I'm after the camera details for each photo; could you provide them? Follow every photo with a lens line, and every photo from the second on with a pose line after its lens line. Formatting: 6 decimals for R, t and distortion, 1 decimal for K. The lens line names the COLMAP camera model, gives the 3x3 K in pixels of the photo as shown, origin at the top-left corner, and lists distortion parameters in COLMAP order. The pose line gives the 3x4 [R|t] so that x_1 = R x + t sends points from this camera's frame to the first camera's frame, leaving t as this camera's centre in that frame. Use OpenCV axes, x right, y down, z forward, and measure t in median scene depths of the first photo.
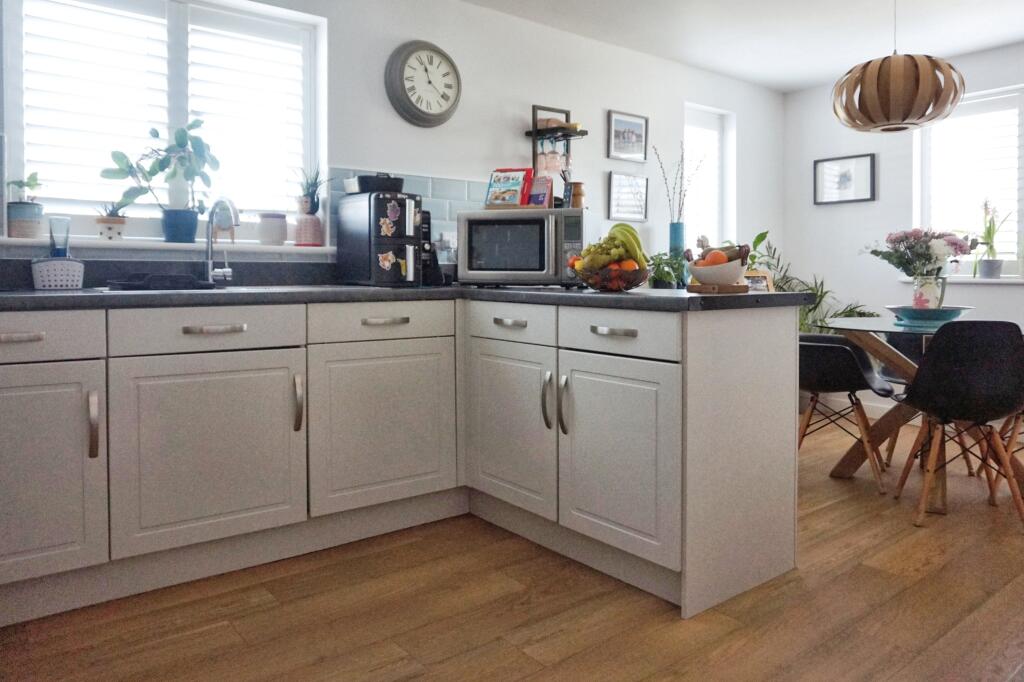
lens RADIAL K [[709.4, 0, 498.8], [0, 709.4, 302.4], [0, 0, 1]] dist [-0.058257, 0.047568]
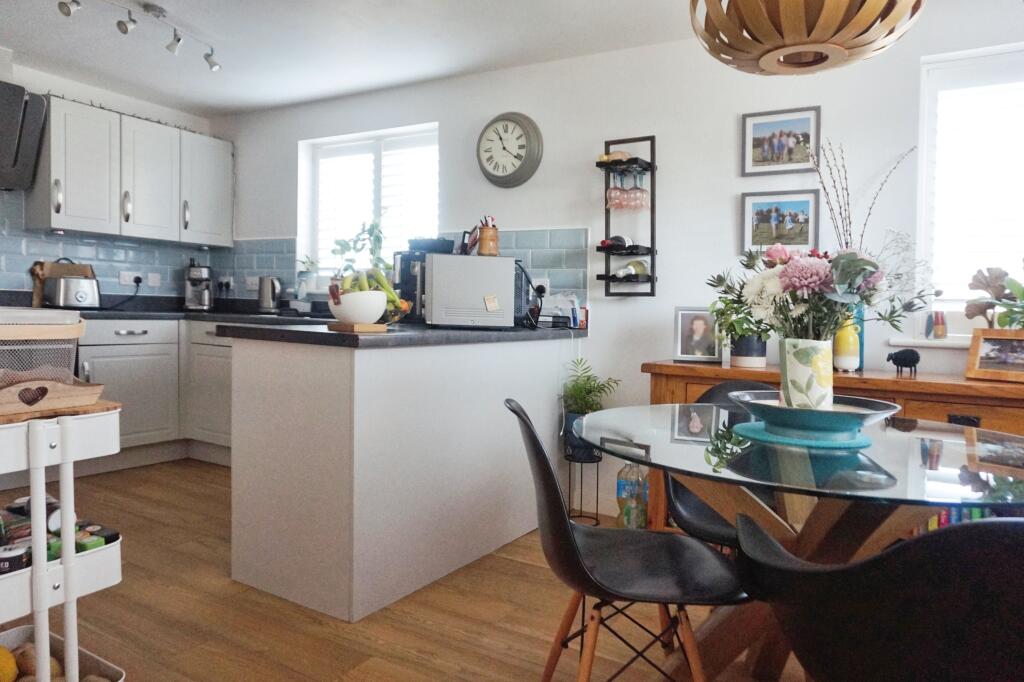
lens RADIAL K [[704.9, 0, 512.3], [0, 704.9, 350.7], [0, 0, 1]] dist [-0.037473, 0.029595]
pose [[0.369168, 0.064136, -0.927147, 0.797625], [-0.071177, 0.996637, 0.040601, -0.025110], [0.926633, 0.051003, 0.372492, 0.485887]]
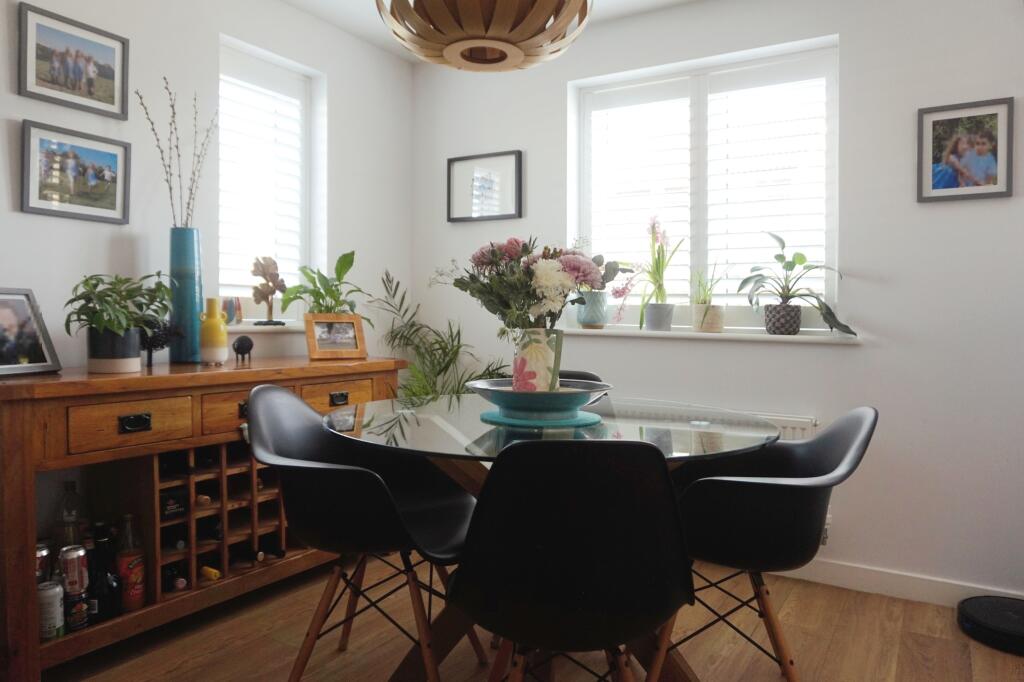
lens RADIAL K [[701.9, 0, 509.6], [0, 701.9, 328.0], [0, 0, 1]] dist [-0.052480, 0.042499]
pose [[0.936381, 0.012205, 0.350772, 0.320455], [-0.004179, 0.999712, -0.023628, -0.019525], [-0.350960, 0.020659, 0.936163, 0.394507]]
